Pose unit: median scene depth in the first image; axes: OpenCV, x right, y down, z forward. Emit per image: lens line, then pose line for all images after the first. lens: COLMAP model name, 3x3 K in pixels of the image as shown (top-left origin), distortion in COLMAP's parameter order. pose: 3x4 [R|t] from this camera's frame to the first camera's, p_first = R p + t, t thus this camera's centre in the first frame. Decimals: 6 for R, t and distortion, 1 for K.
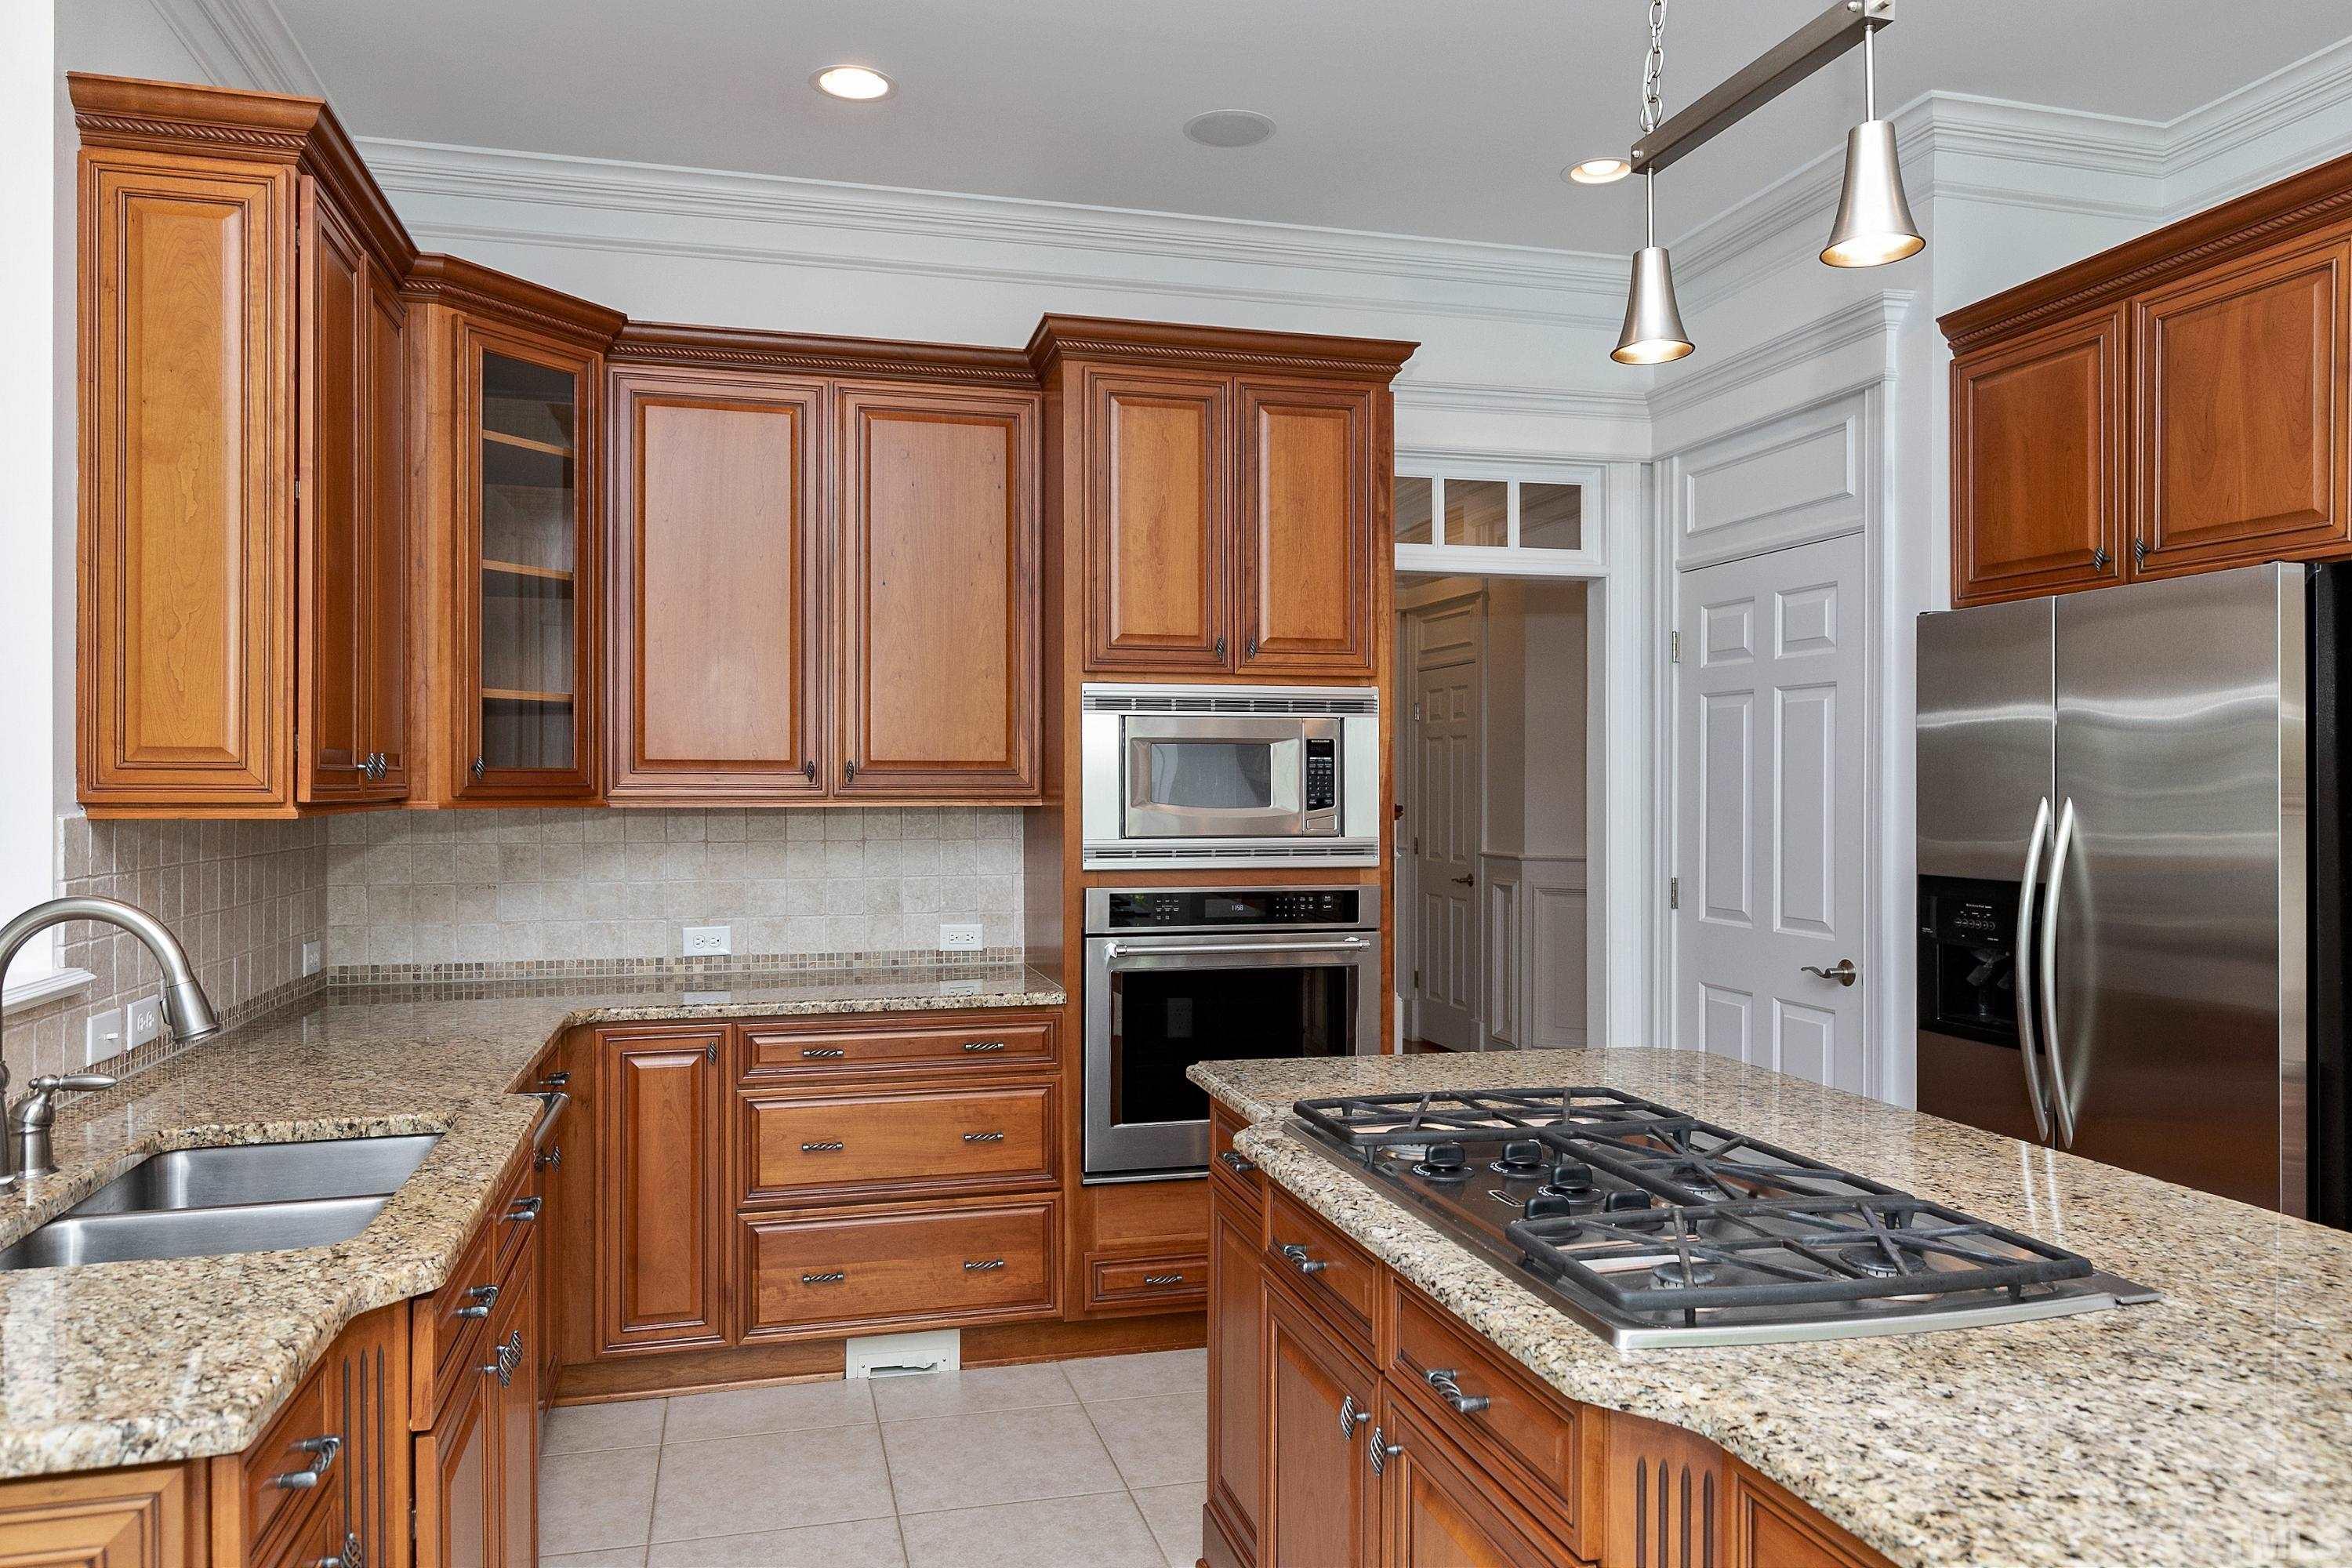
lens RADIAL K [[1572.6, 0, 1159.8], [0, 1572.6, 797.8], [0, 0, 1]] dist [0.006132, -0.005457]
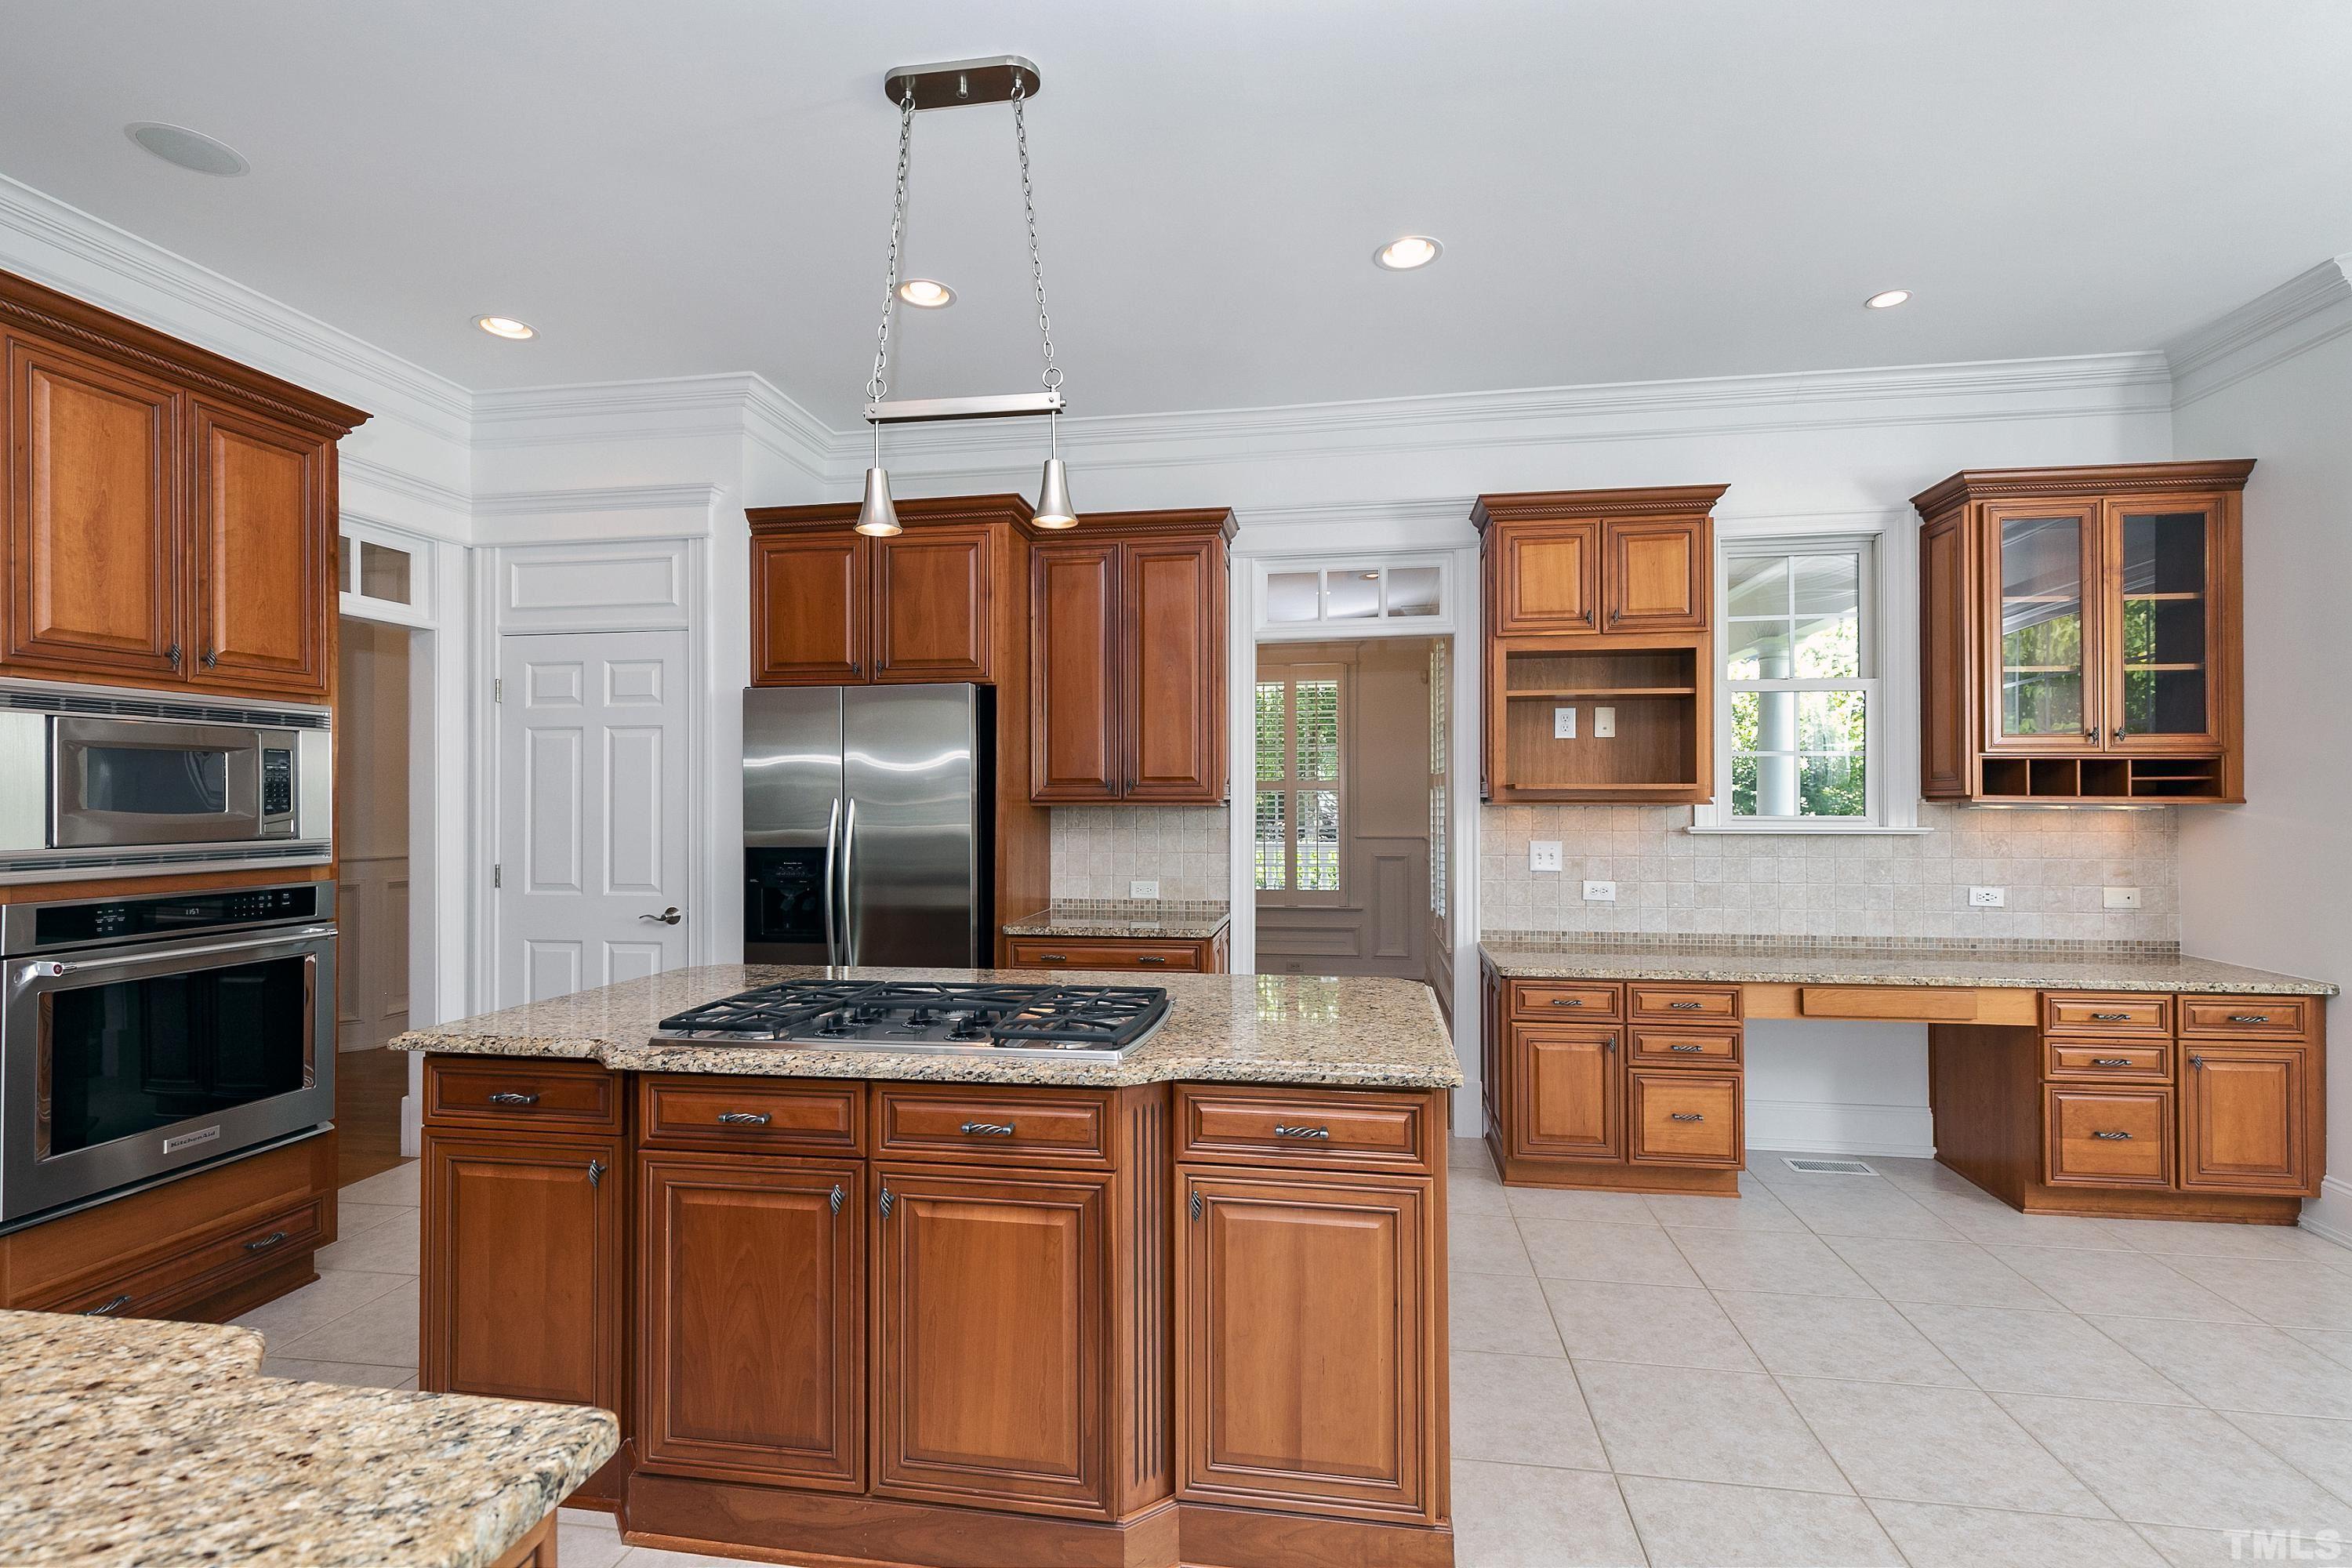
lens RADIAL K [[1077.0, 0, 1178.5], [0, 1077.0, 794.4], [0, 0, 1]] dist [0.000272, 0.000876]
pose [[0.399708, 0.002434, 0.916639, -0.341744], [0.012586, 0.999888, -0.008144, 0.008030], [-0.916556, 0.014792, 0.399633, 0.135347]]
